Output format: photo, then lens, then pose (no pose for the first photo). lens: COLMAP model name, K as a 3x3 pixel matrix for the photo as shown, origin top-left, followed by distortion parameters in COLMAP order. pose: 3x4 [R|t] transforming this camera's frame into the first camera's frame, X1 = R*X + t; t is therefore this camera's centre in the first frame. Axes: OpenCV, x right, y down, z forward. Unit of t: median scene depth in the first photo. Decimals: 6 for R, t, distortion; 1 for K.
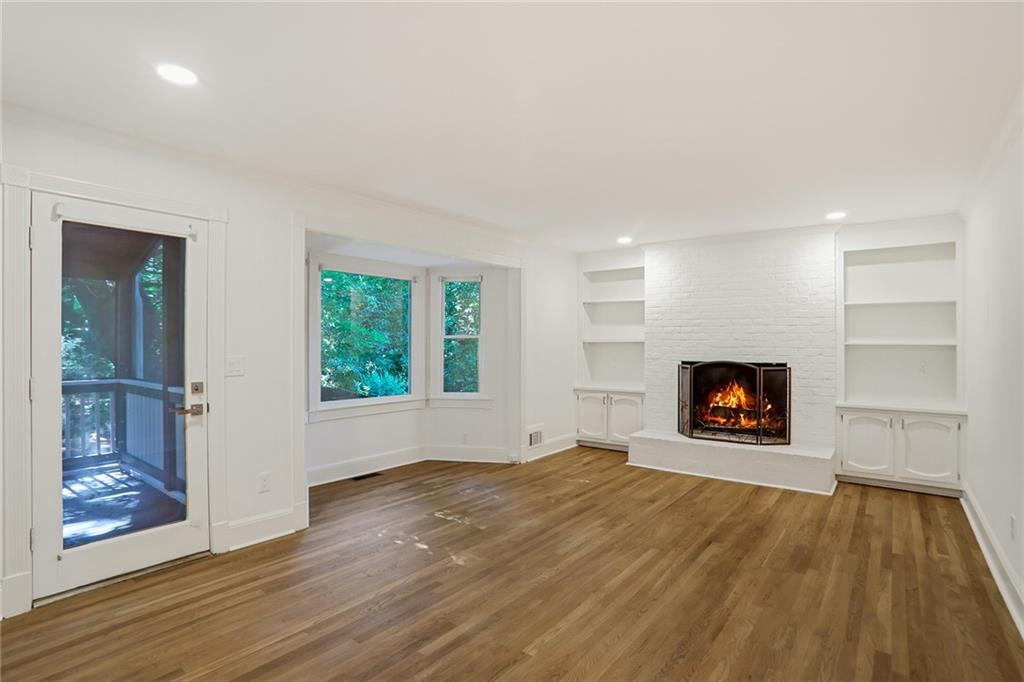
lens RADIAL K [[513.7, 0, 512.5], [0, 513.7, 346.7], [0, 0, 1]] dist [-0.089222, 0.038939]
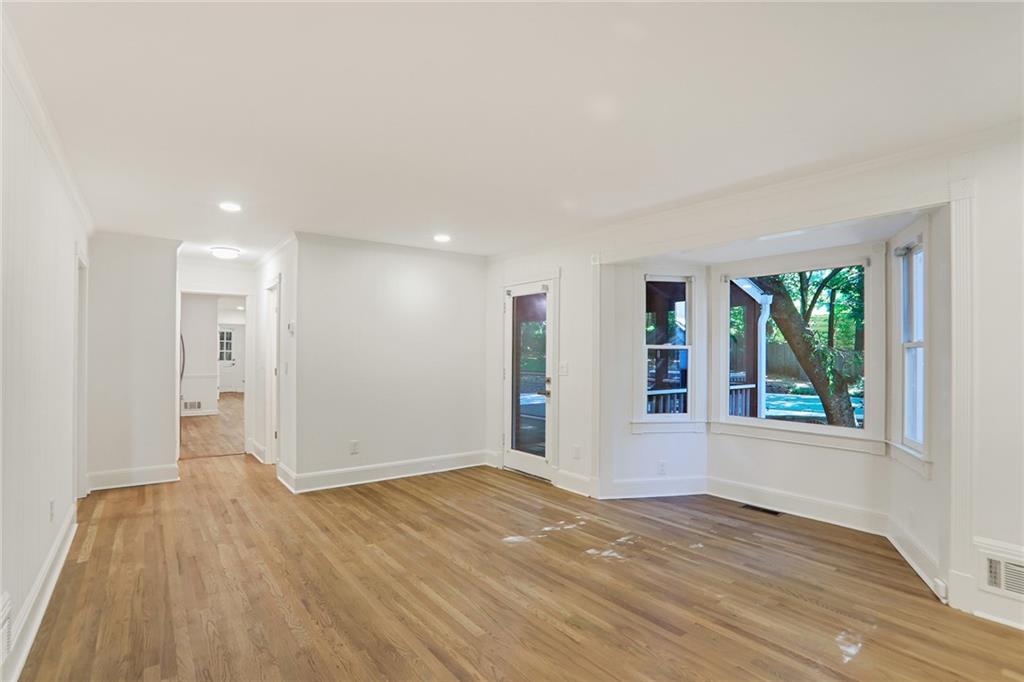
lens RADIAL K [[513.7, 0, 512.5], [0, 513.7, 346.7], [0, 0, 1]] dist [-0.089222, 0.038939]
pose [[-0.269843, -0.014396, -0.962797, 0.850648], [-0.011621, 0.999864, -0.011694, -0.009455], [0.962834, 0.008033, -0.269973, 1.071561]]
